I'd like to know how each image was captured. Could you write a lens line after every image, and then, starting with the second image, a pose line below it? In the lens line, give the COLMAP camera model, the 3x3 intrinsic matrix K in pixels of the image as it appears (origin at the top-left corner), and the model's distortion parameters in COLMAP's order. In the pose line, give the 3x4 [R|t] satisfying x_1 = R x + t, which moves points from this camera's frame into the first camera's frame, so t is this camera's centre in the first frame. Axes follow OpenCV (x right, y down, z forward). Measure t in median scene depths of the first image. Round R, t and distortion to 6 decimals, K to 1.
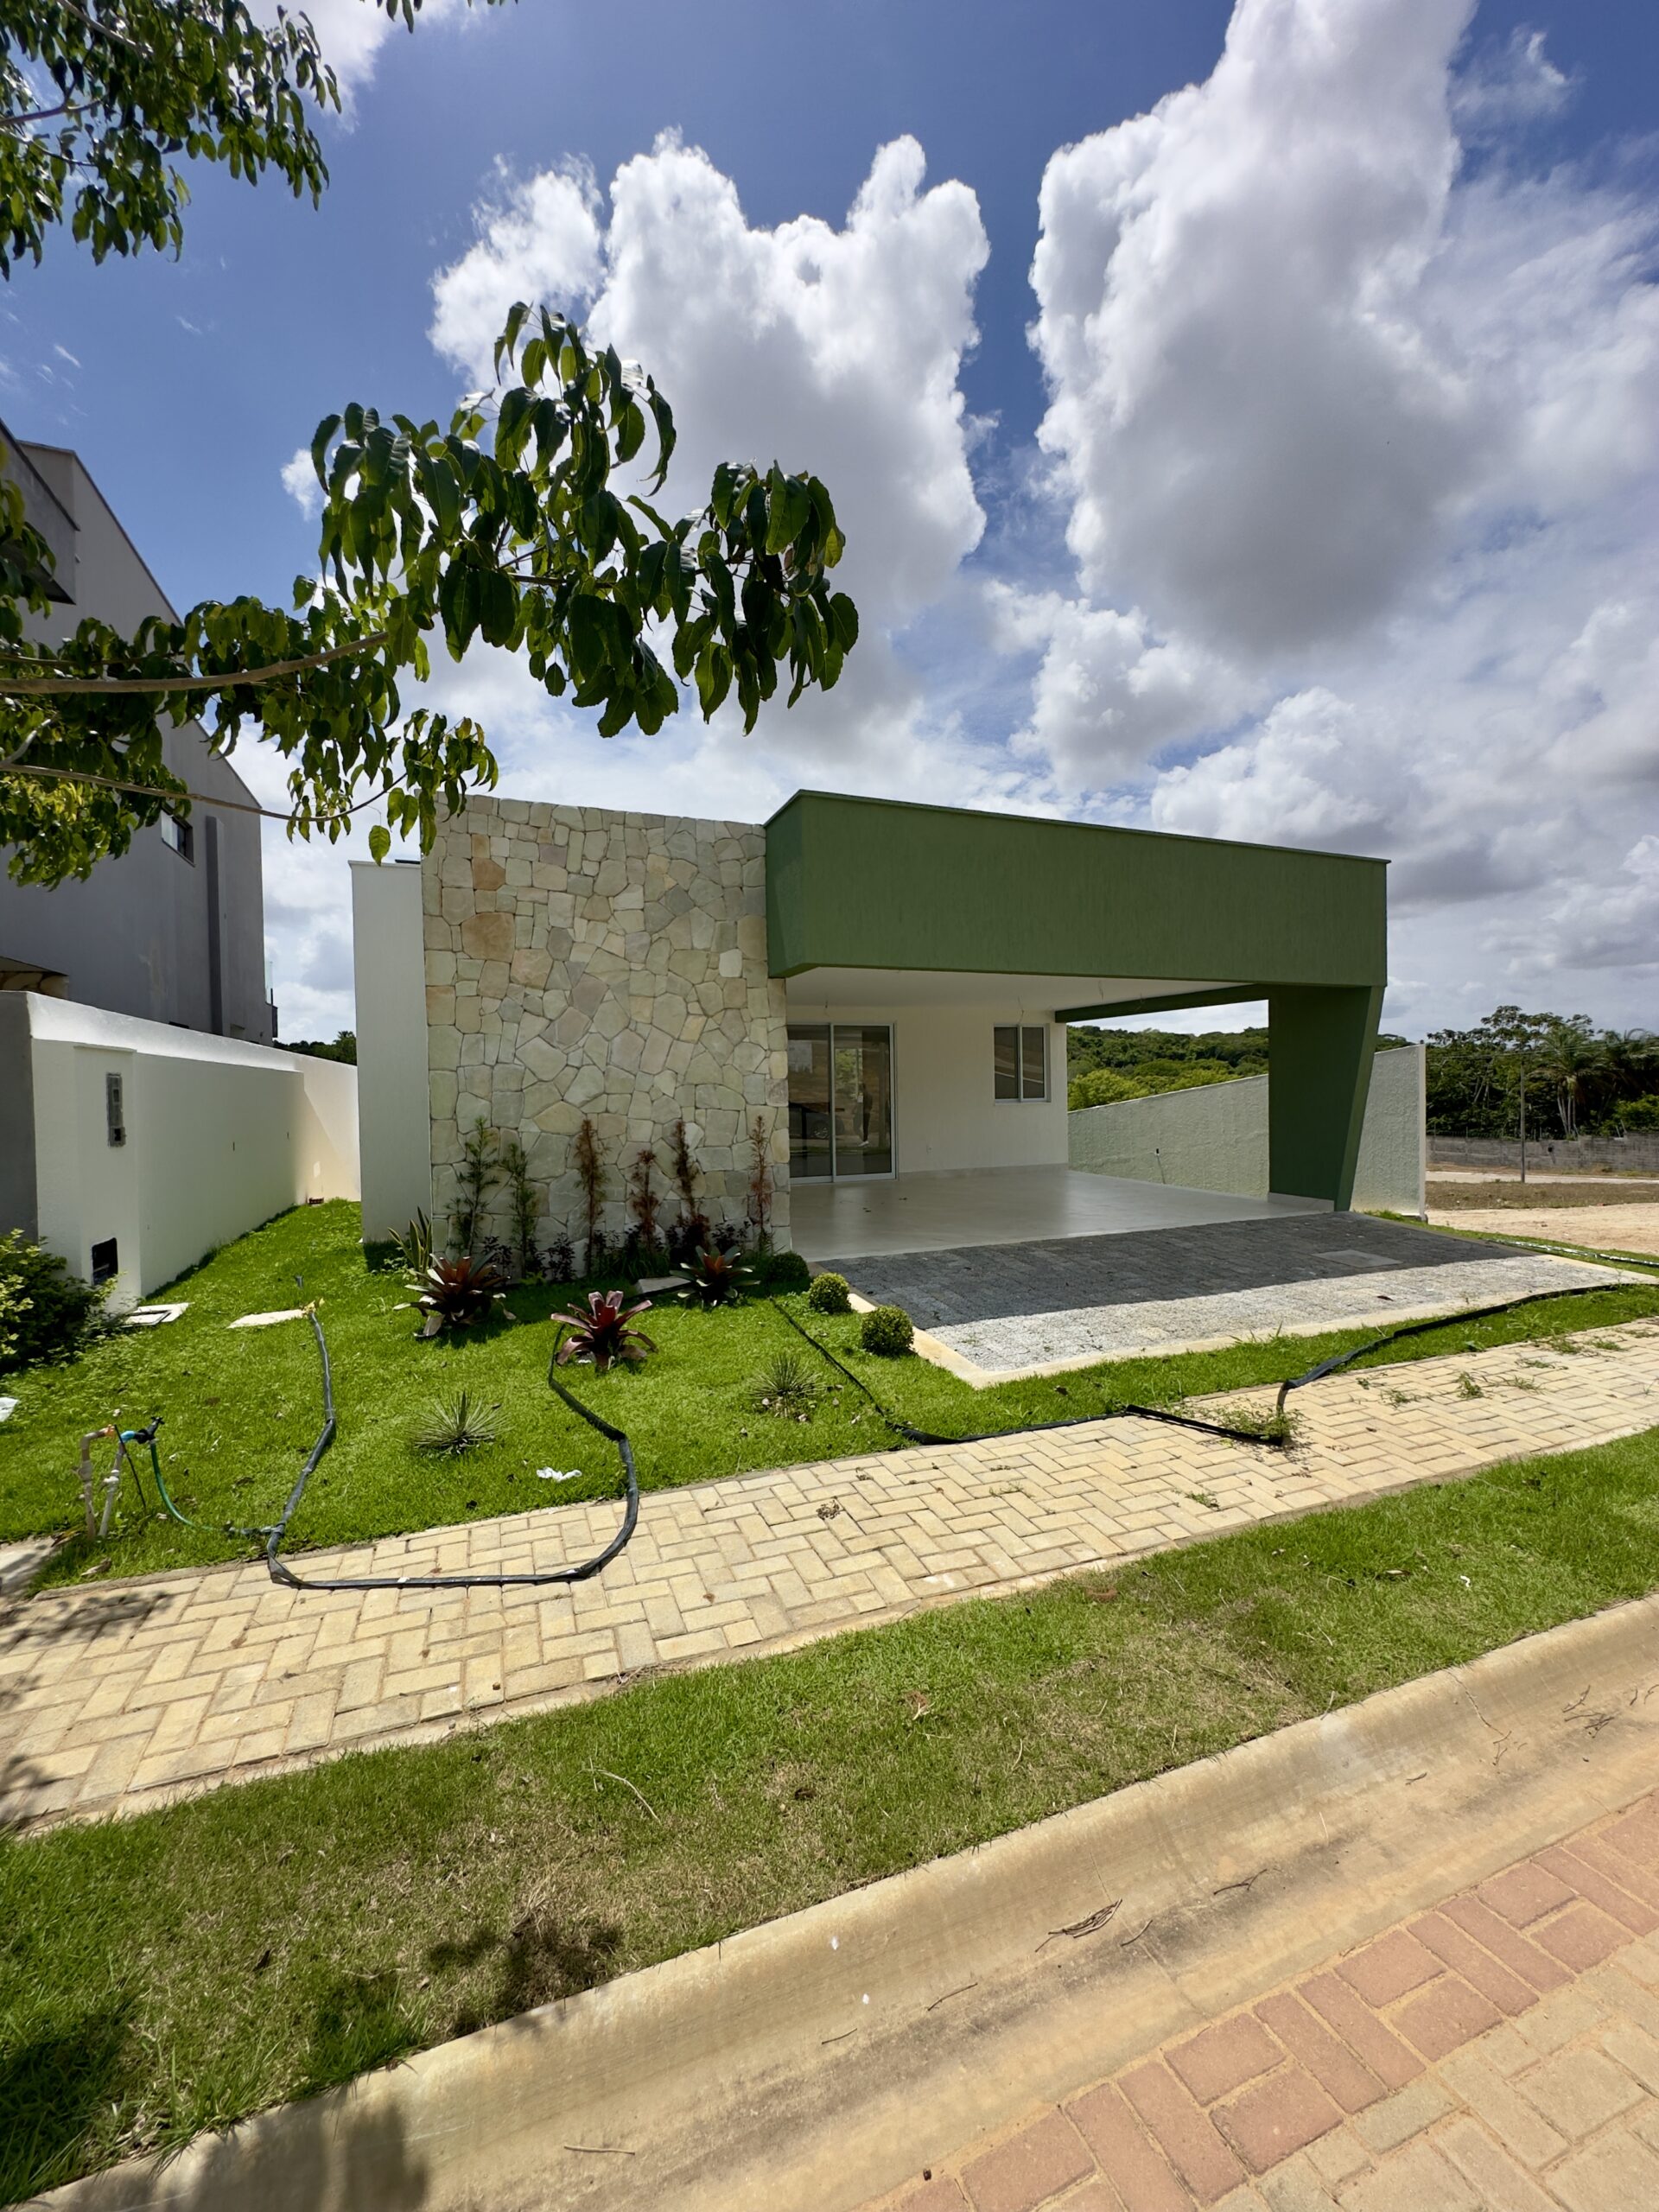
lens RADIAL K [[889.2, 0, 829.5], [0, 889.2, 1106.0], [0, 0, 1]] dist [0.001219, 0.000458]
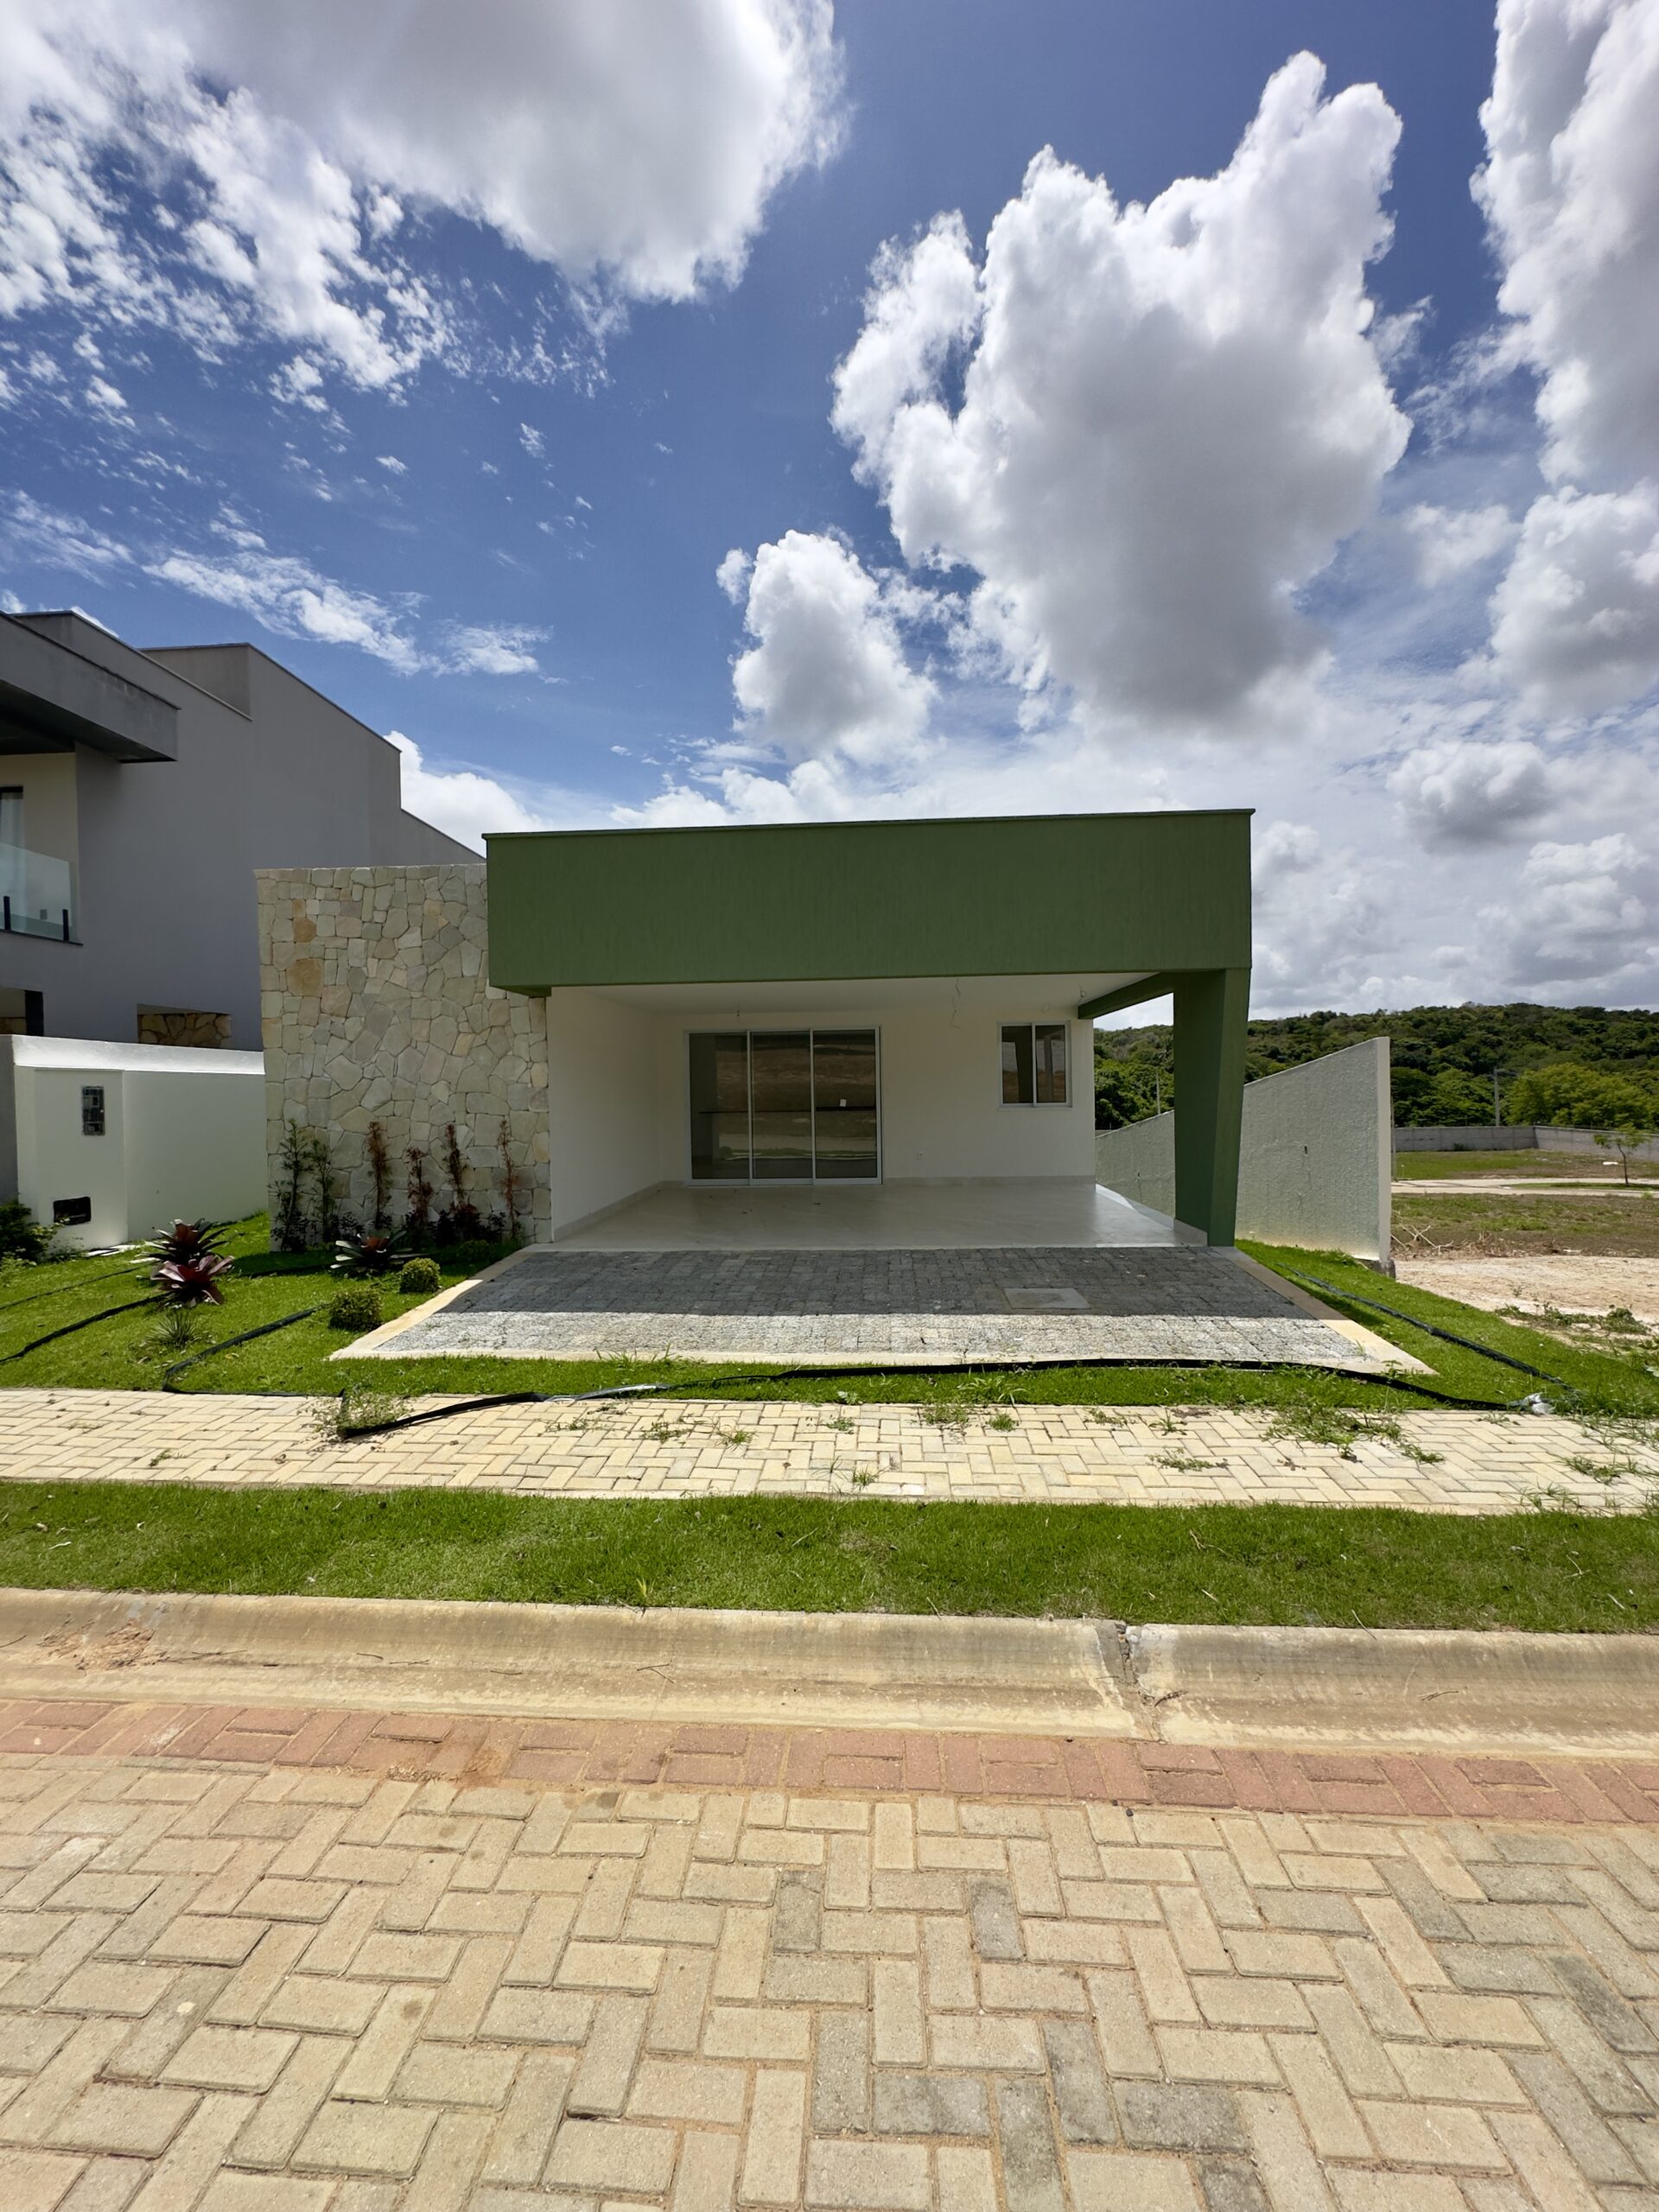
lens RADIAL K [[884.5, 0, 833.4], [0, 884.5, 1103.9], [0, 0, 1]] dist [-0.005234, -0.000073]
pose [[0.905576, 0.005299, -0.424152, 0.806509], [-0.007984, 0.999958, -0.004552, -0.008292], [0.424110, 0.007508, 0.905580, 0.161377]]
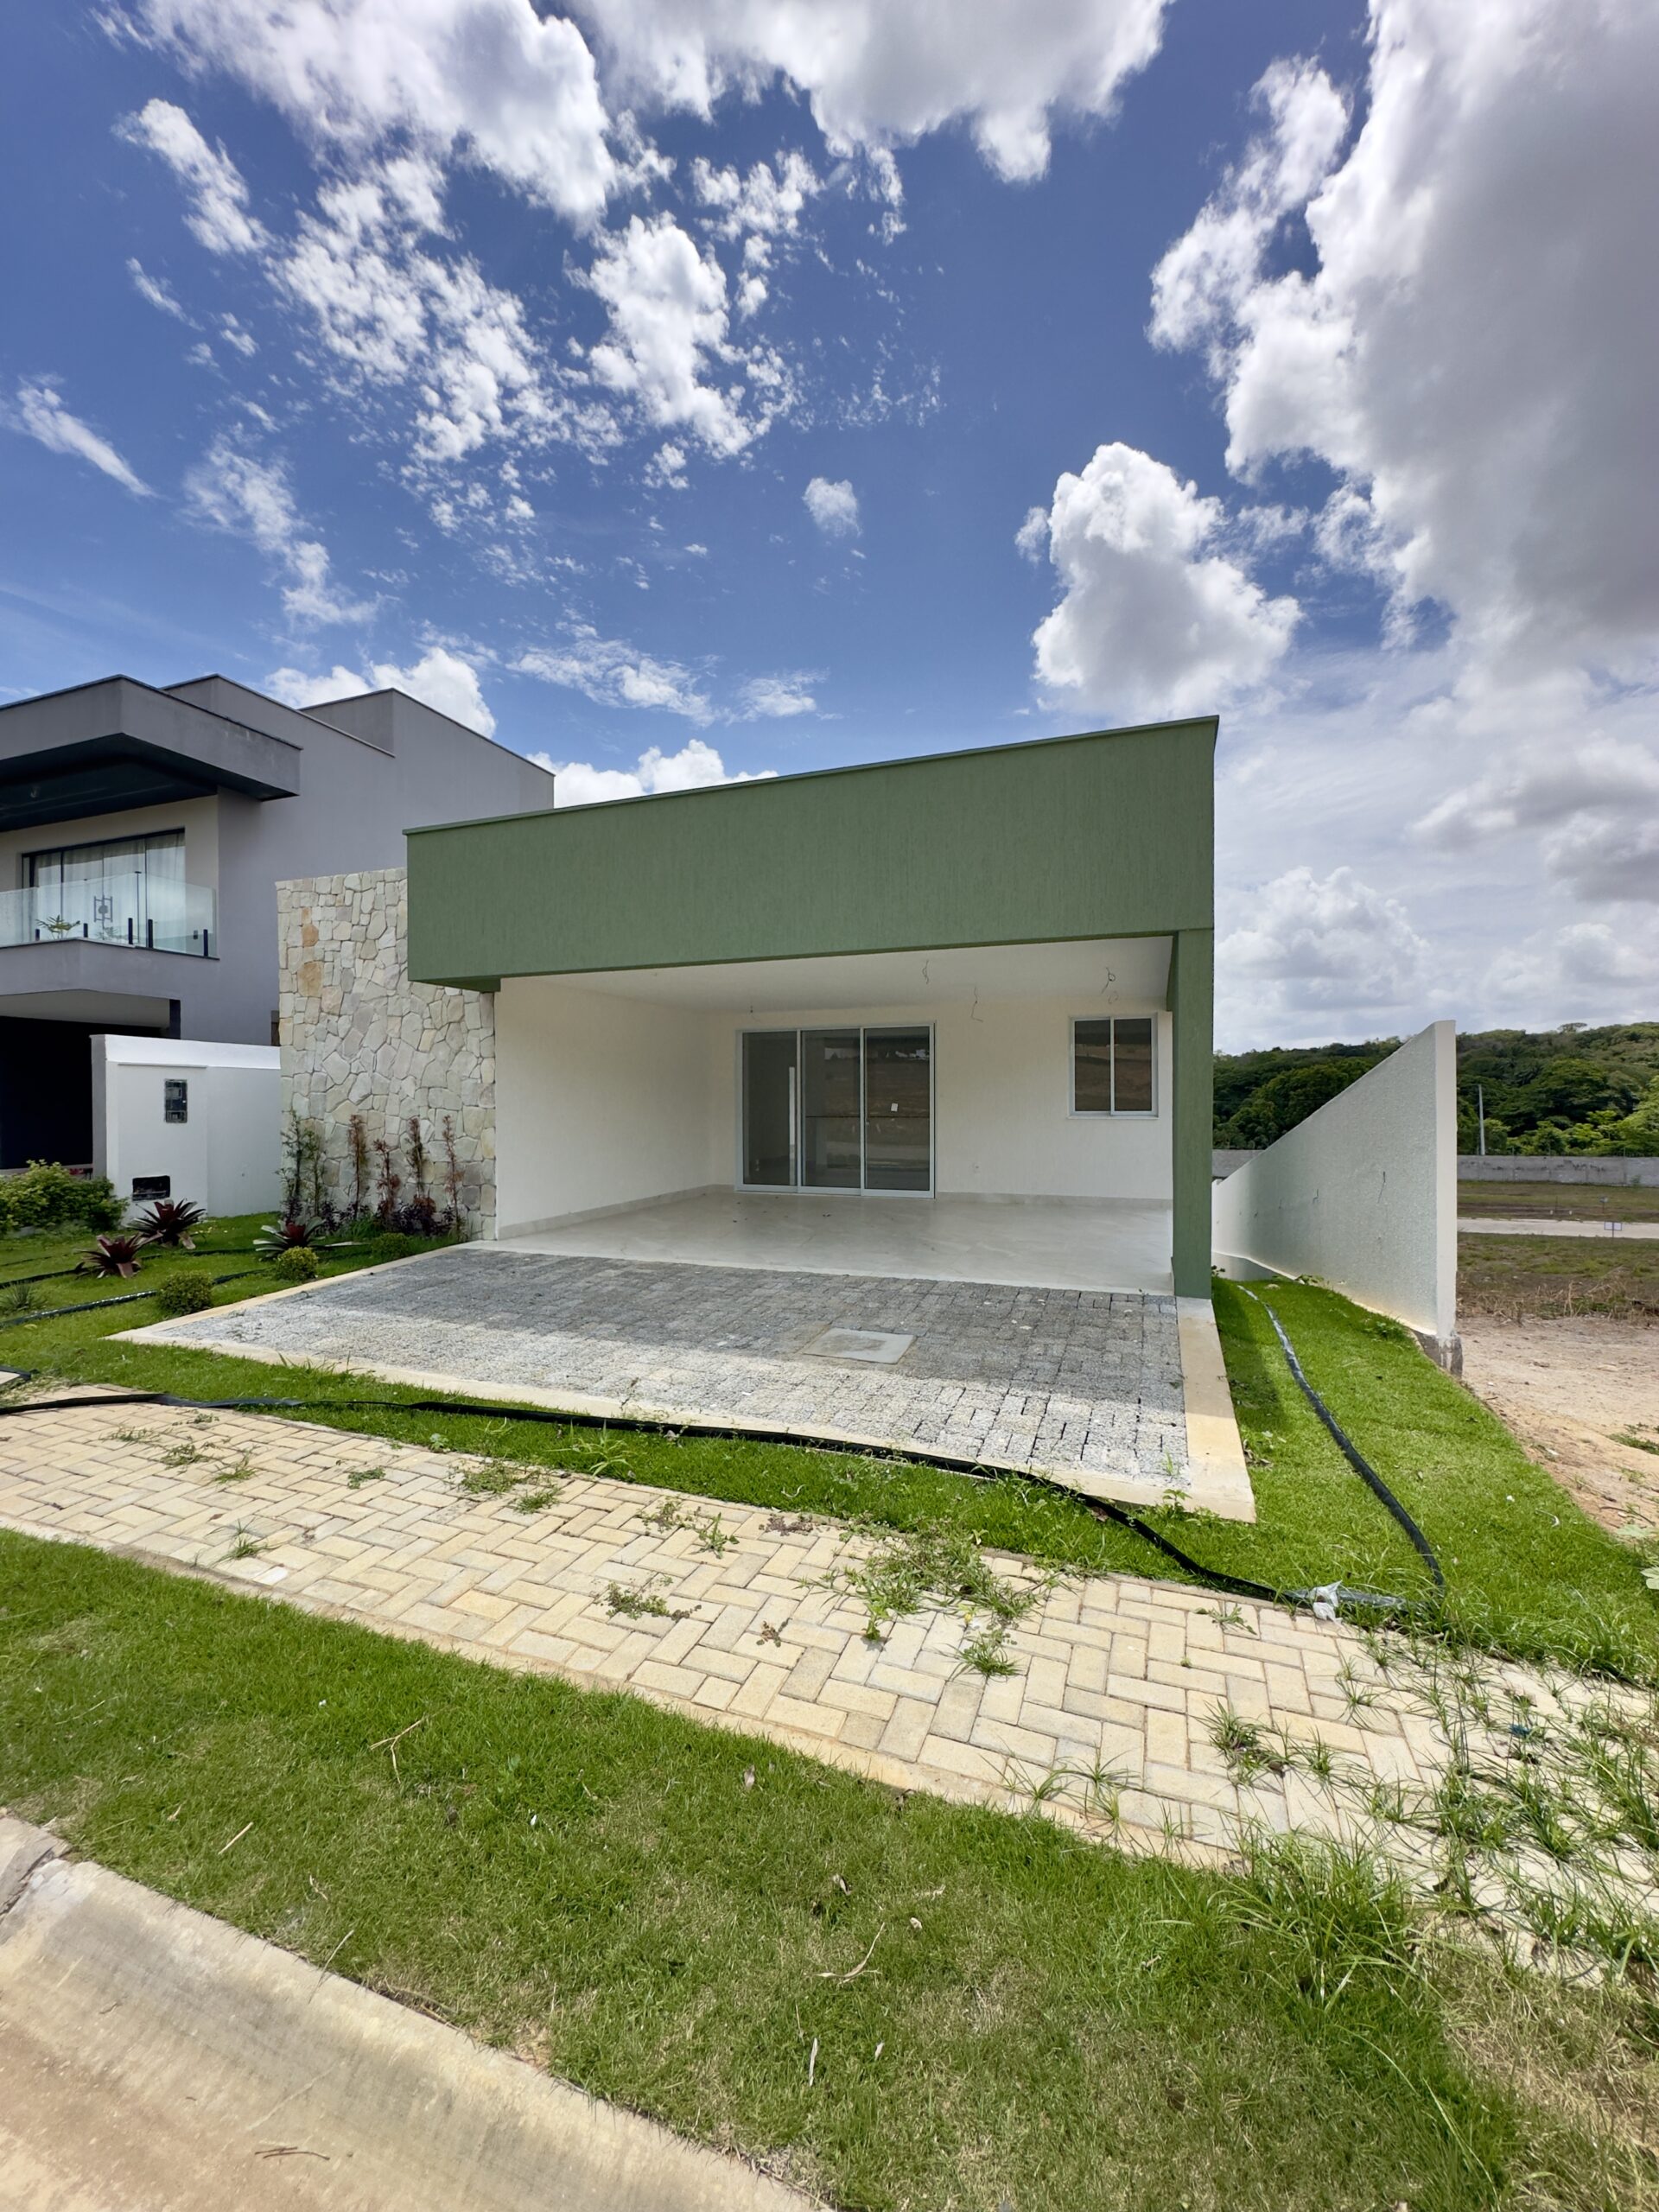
lens RADIAL K [[886.4, 0, 831.9], [0, 886.4, 1098.6], [0, 0, 1]] dist [-0.001810, 0.000100]
pose [[0.740140, 0.008758, -0.672396, 1.084080], [-0.026976, 0.999497, -0.016676, -0.004725], [0.671911, 0.030482, 0.740004, 0.505464]]
